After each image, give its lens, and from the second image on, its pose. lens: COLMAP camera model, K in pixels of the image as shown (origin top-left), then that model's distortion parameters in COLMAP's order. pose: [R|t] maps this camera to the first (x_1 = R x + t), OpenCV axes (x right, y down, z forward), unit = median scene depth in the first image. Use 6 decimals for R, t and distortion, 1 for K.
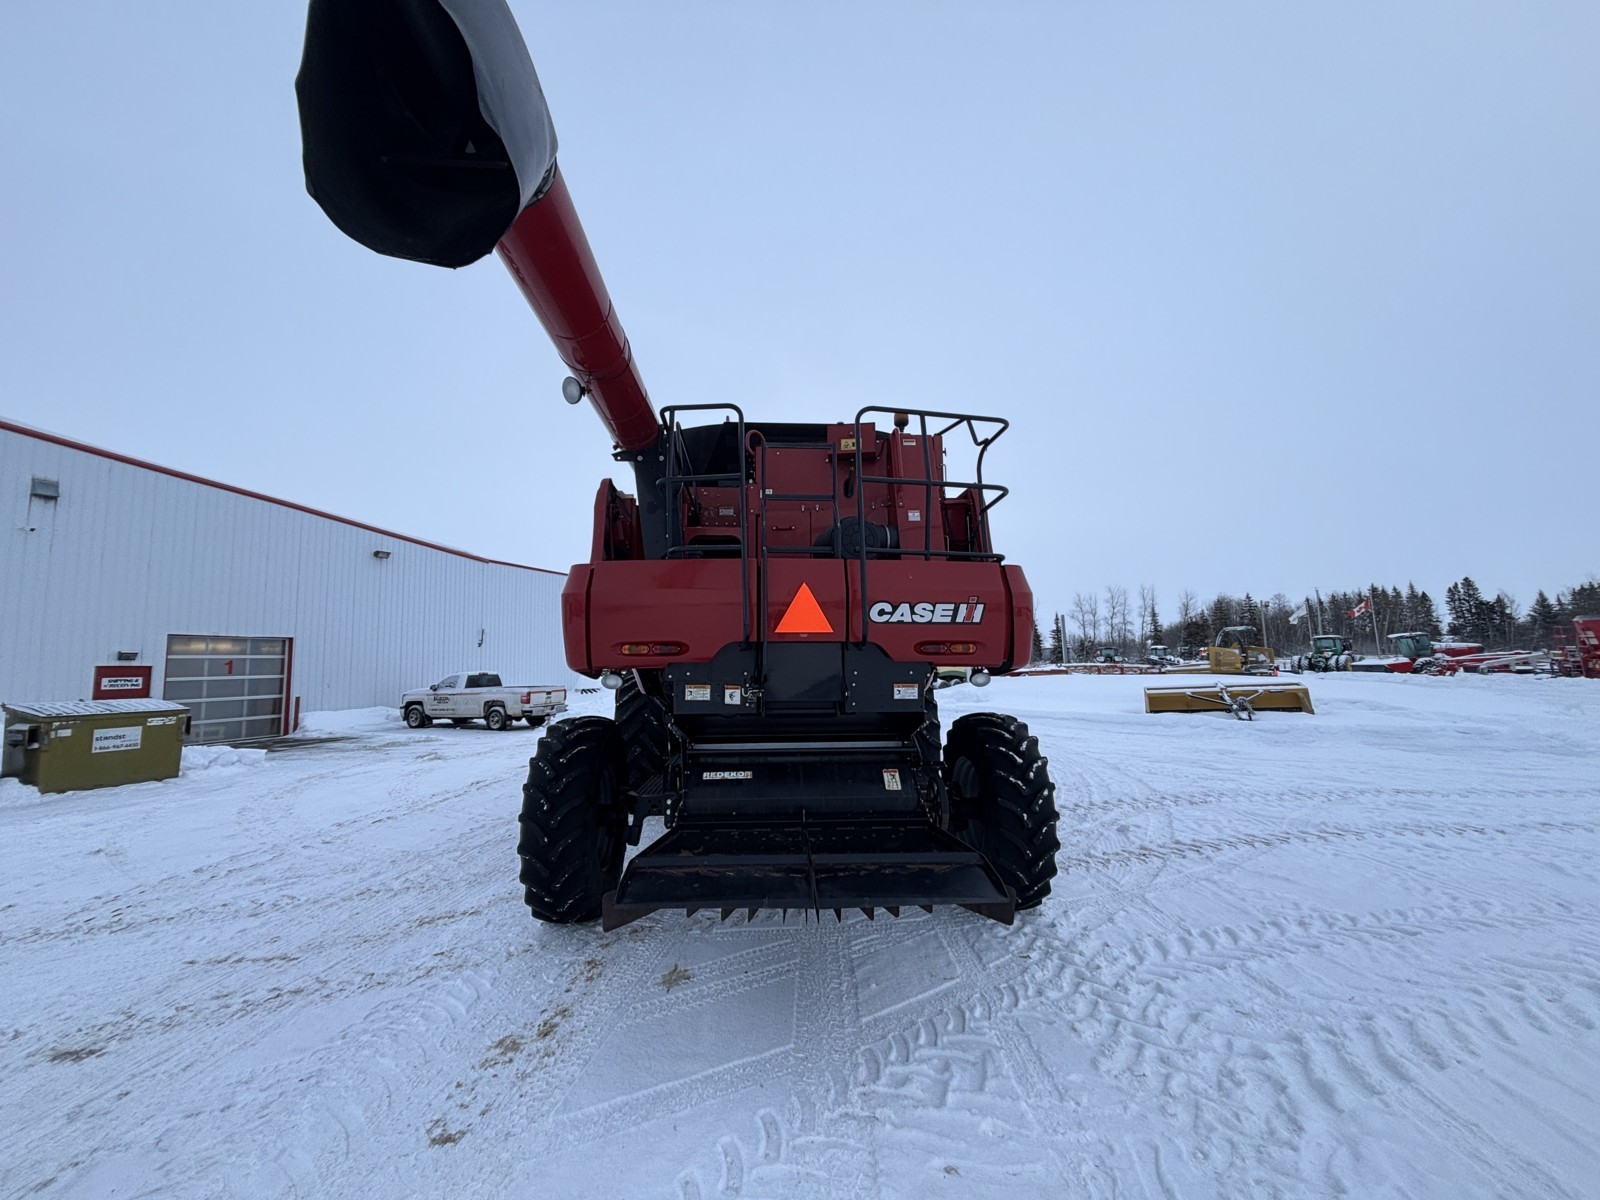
lens RADIAL K [[644.4, 0, 792.4], [0, 644.4, 606.9], [0, 0, 1]] dist [-0.004841, 0.000001]
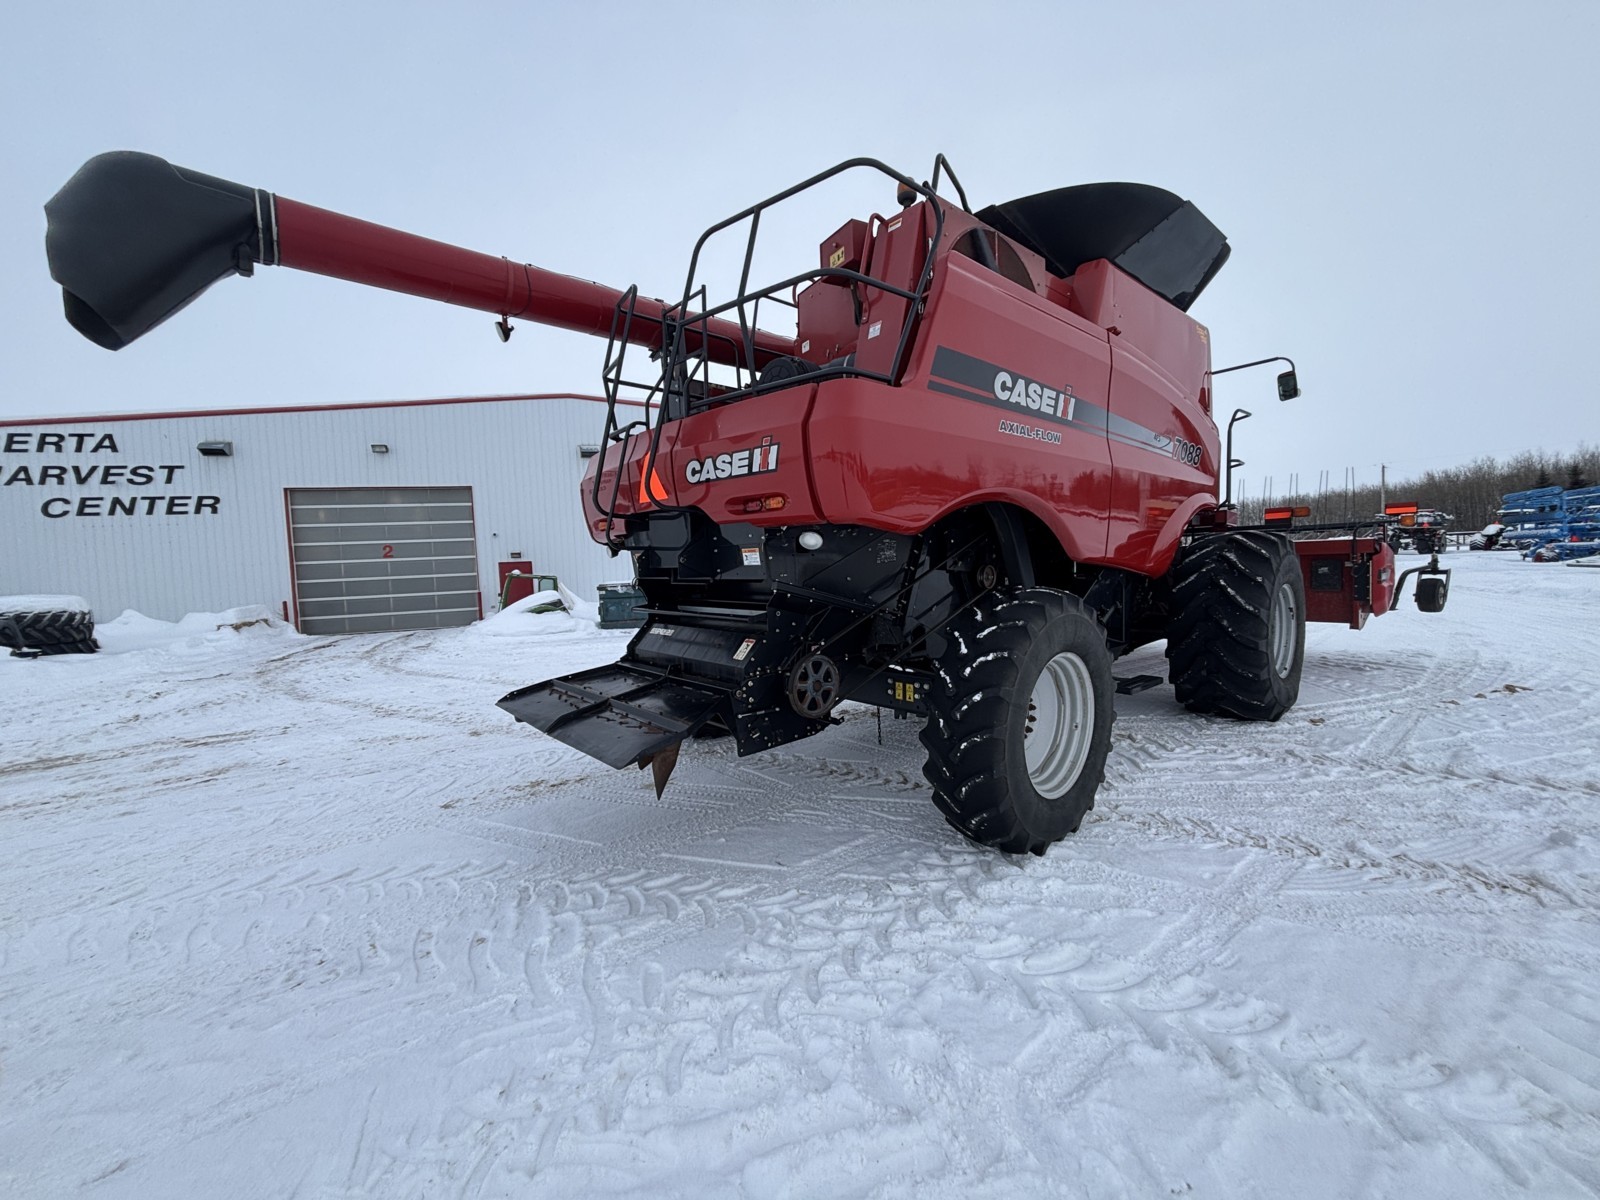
lens RADIAL K [[644.4, 0, 792.4], [0, 644.4, 606.9], [0, 0, 1]] dist [-0.004841, 0.000001]
pose [[0.605545, 0.048815, -0.794313, 0.957470], [0.110474, 0.983297, 0.144649, 0.080181], [0.788106, -0.175342, 0.590037, 0.523235]]
